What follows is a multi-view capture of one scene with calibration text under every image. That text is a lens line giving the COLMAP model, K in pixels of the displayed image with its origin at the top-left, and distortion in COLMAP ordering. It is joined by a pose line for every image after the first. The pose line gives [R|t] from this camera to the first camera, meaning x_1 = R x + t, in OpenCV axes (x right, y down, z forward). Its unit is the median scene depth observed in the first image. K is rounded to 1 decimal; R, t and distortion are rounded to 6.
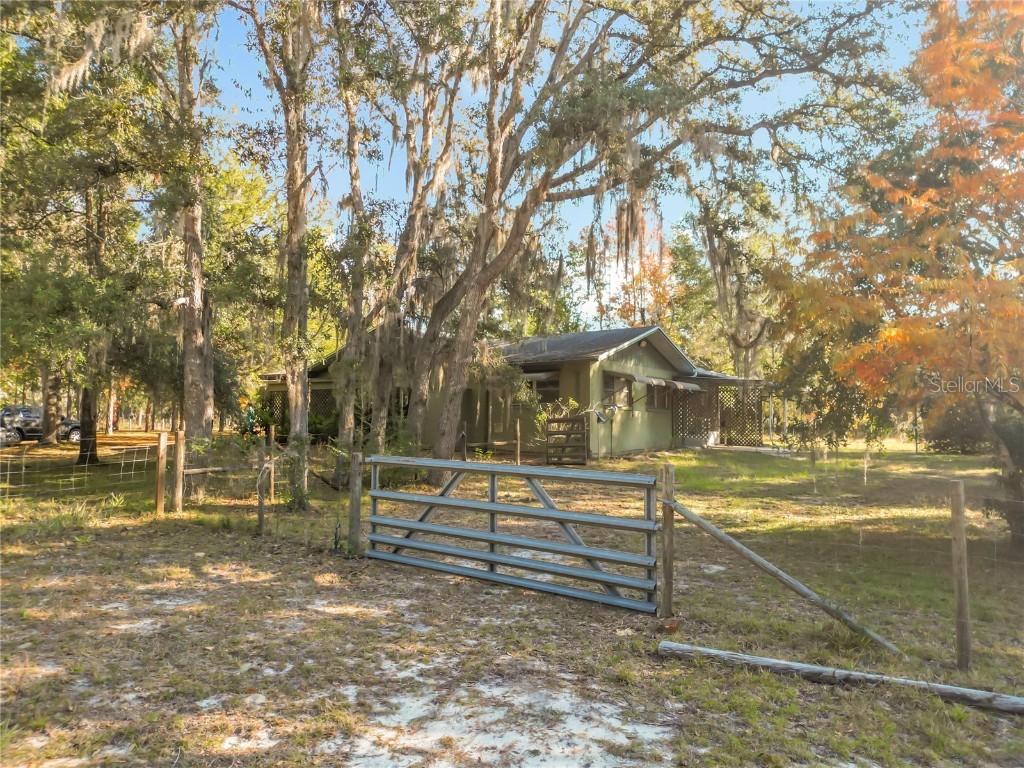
lens RADIAL K [[705.7, 0, 511.9], [0, 705.7, 396.2], [0, 0, 1]] dist [0.064176, -0.047845]
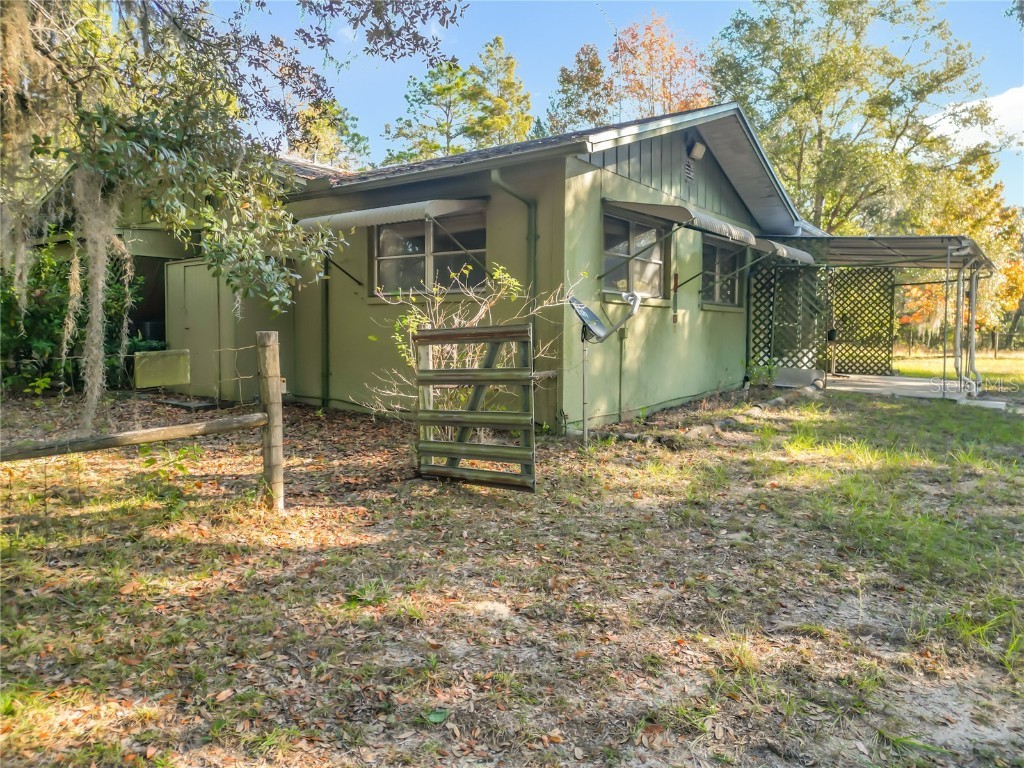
lens RADIAL K [[705.7, 0, 511.9], [0, 705.7, 396.2], [0, 0, 1]] dist [0.064176, -0.047845]
pose [[0.999970, -0.003899, -0.006702, 0.084231], [0.004735, 0.991557, 0.129584, 0.018759], [0.006140, -0.129612, 0.991546, 0.619647]]
